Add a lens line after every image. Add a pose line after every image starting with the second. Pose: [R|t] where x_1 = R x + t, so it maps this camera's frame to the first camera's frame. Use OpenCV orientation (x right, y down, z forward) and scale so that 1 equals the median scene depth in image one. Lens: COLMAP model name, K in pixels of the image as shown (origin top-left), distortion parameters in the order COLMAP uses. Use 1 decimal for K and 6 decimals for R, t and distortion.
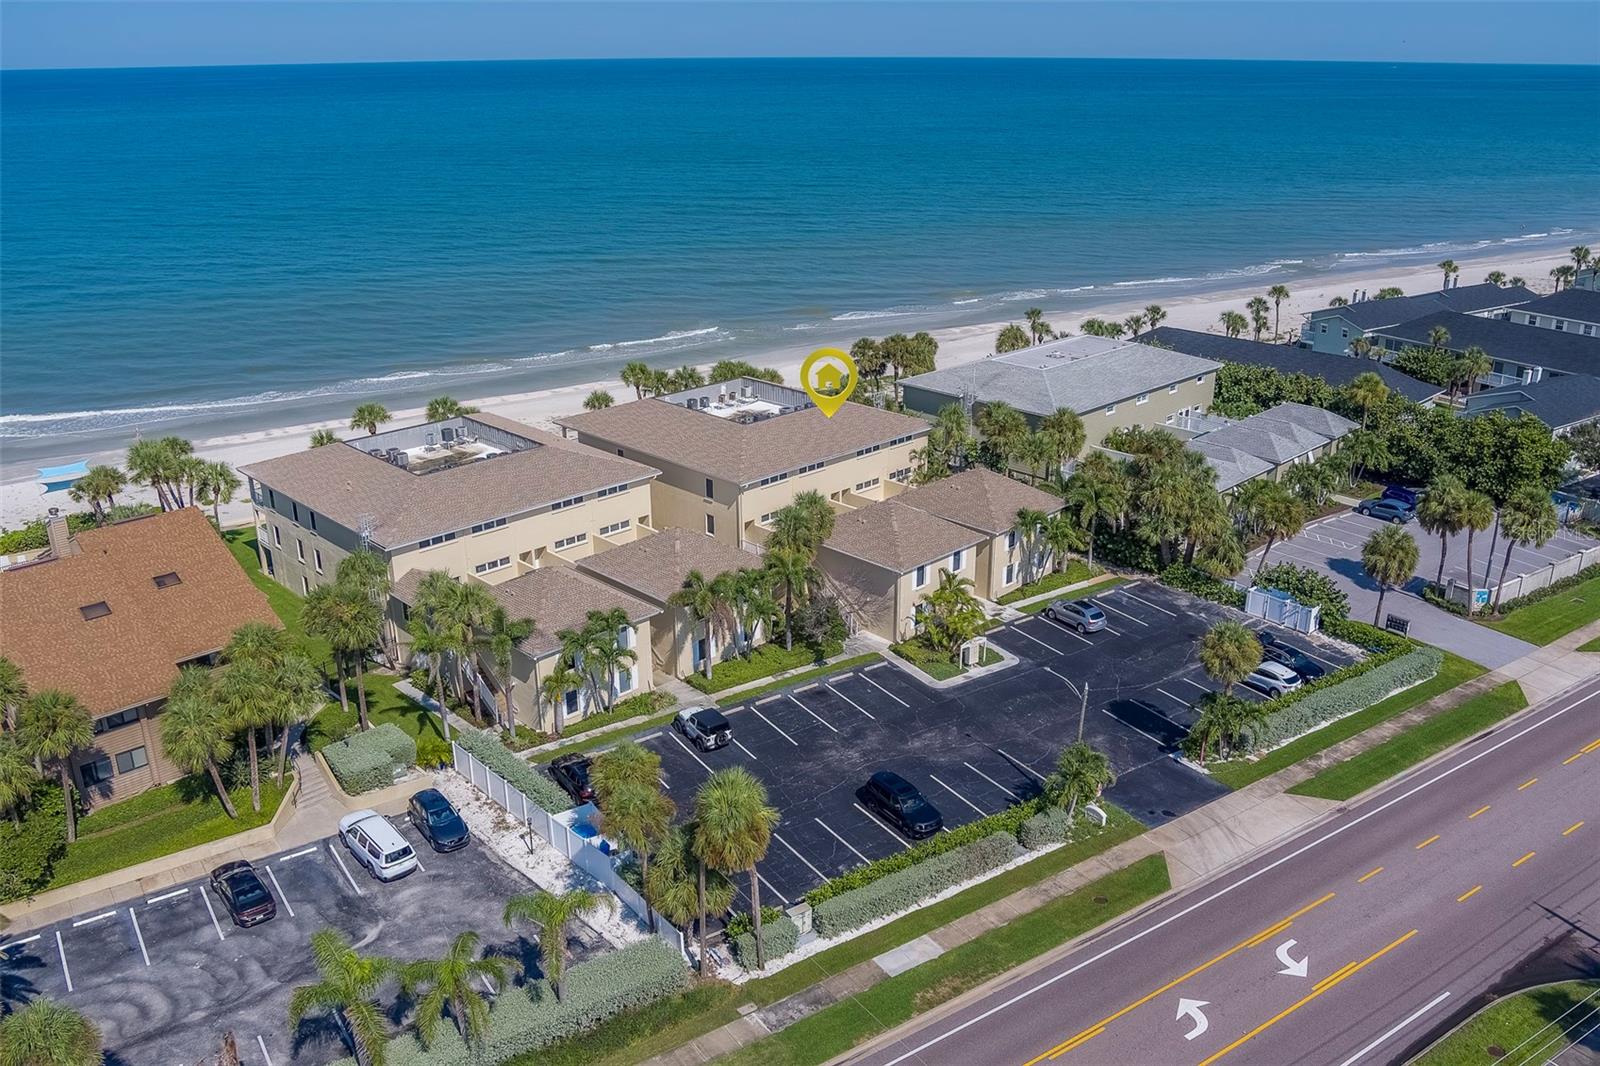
lens RADIAL K [[1303.7, 0, 800.0], [0, 1303.7, 533.0], [0, 0, 1]] dist [-0.075216, 0.038780]
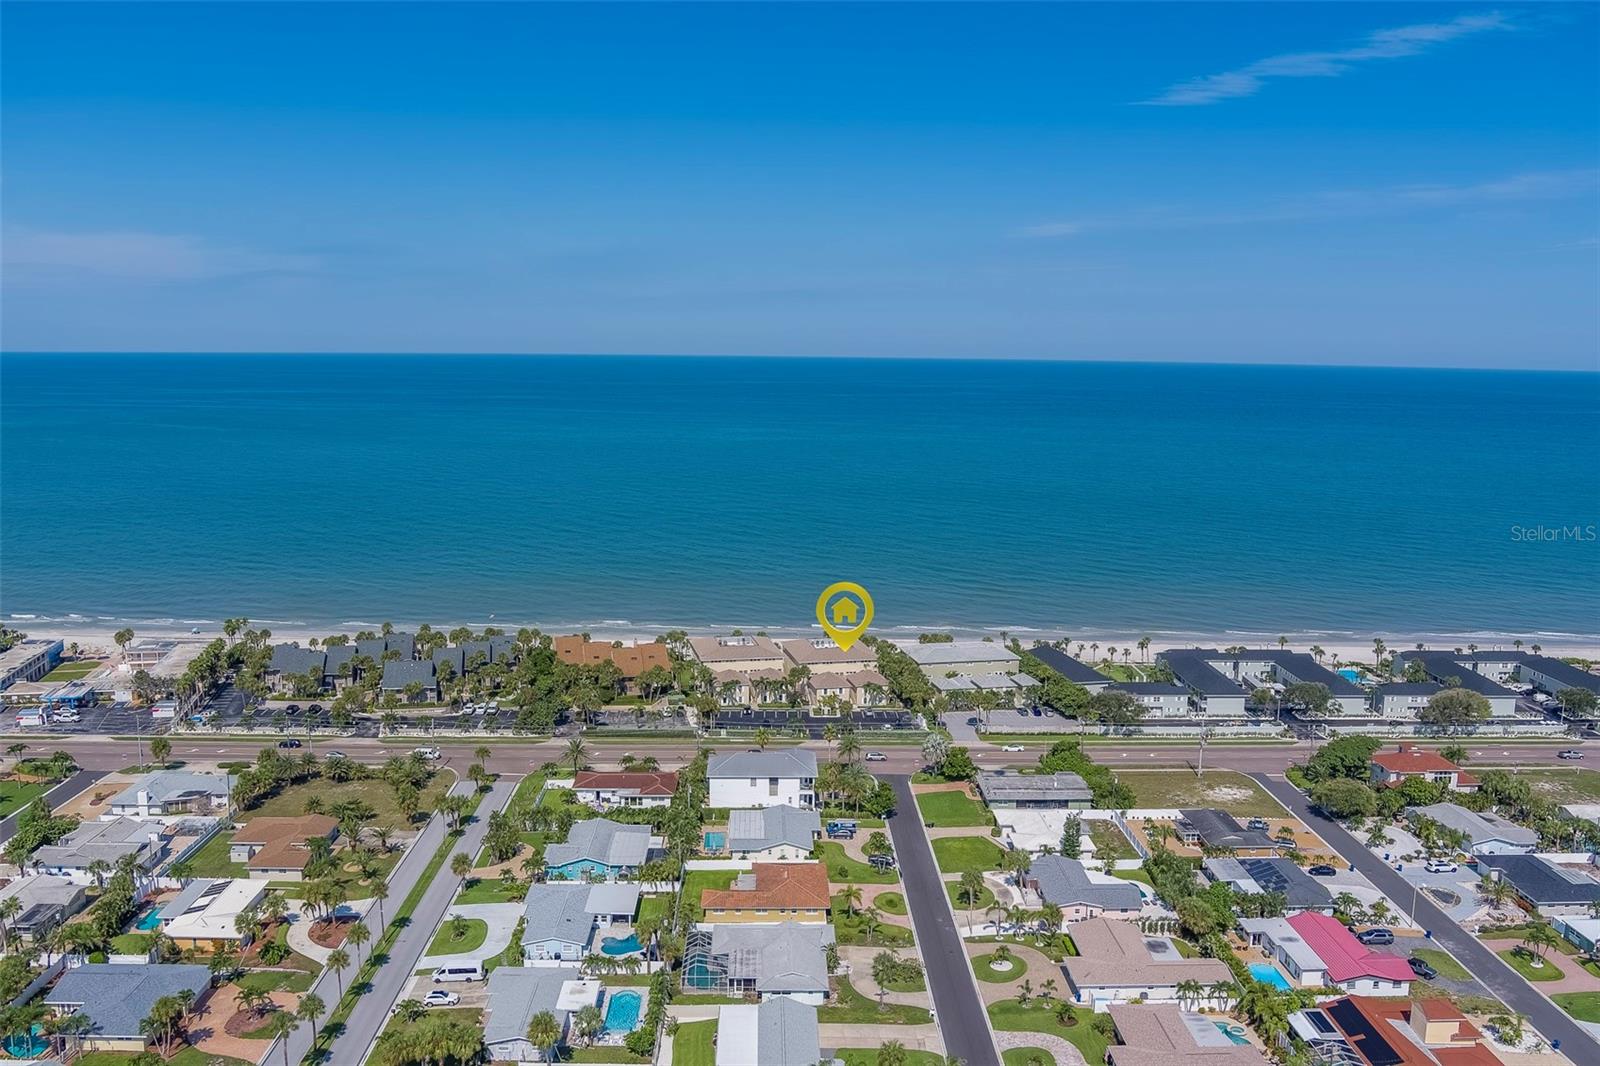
lens RADIAL K [[1303.7, 0, 800.0], [0, 1303.7, 533.0], [0, 0, 1]] dist [-0.075216, 0.038780]
pose [[0.844464, 0.090001, -0.527996, 1.897360], [-0.201864, 0.966569, -0.158098, 0.193082], [0.496116, 0.240091, 0.834401, -2.170950]]
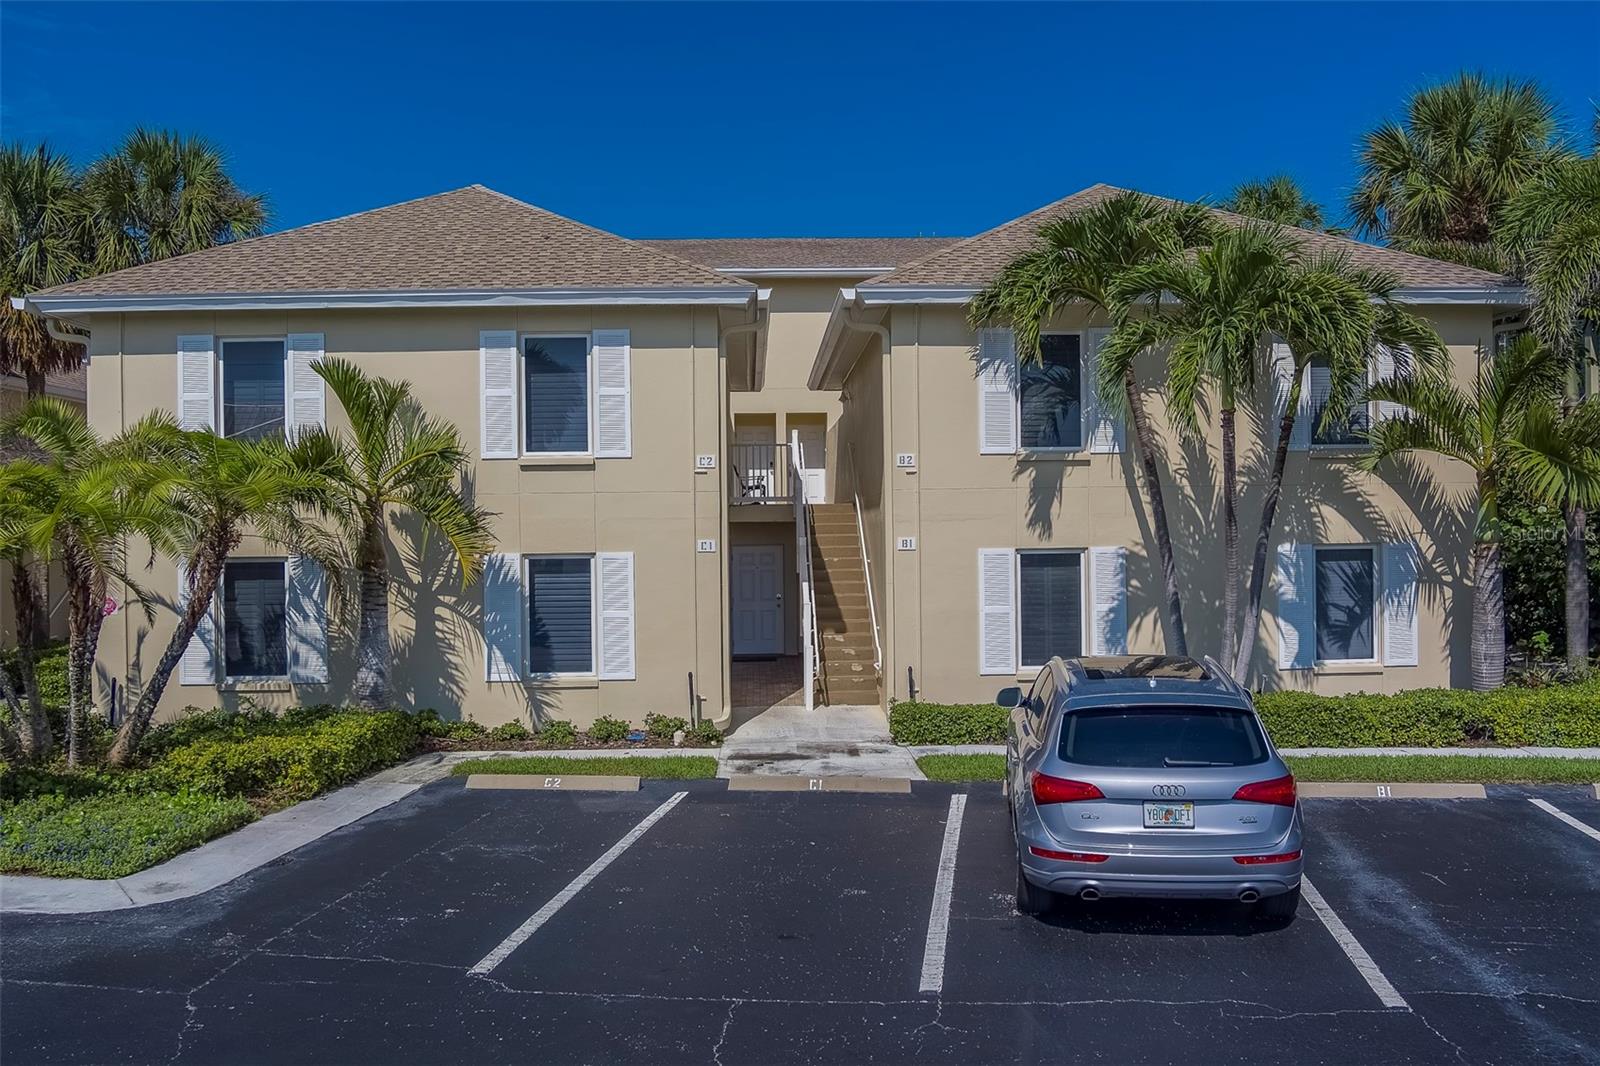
lens RADIAL K [[1303.7, 0, 800.0], [0, 1303.7, 533.0], [0, 0, 1]] dist [-0.075216, 0.038780]
pose [[0.734112, -0.003255, -0.679021, 0.273956], [-0.226043, 0.941783, -0.248897, 0.079286], [0.640300, 0.336206, 0.690638, 0.911108]]
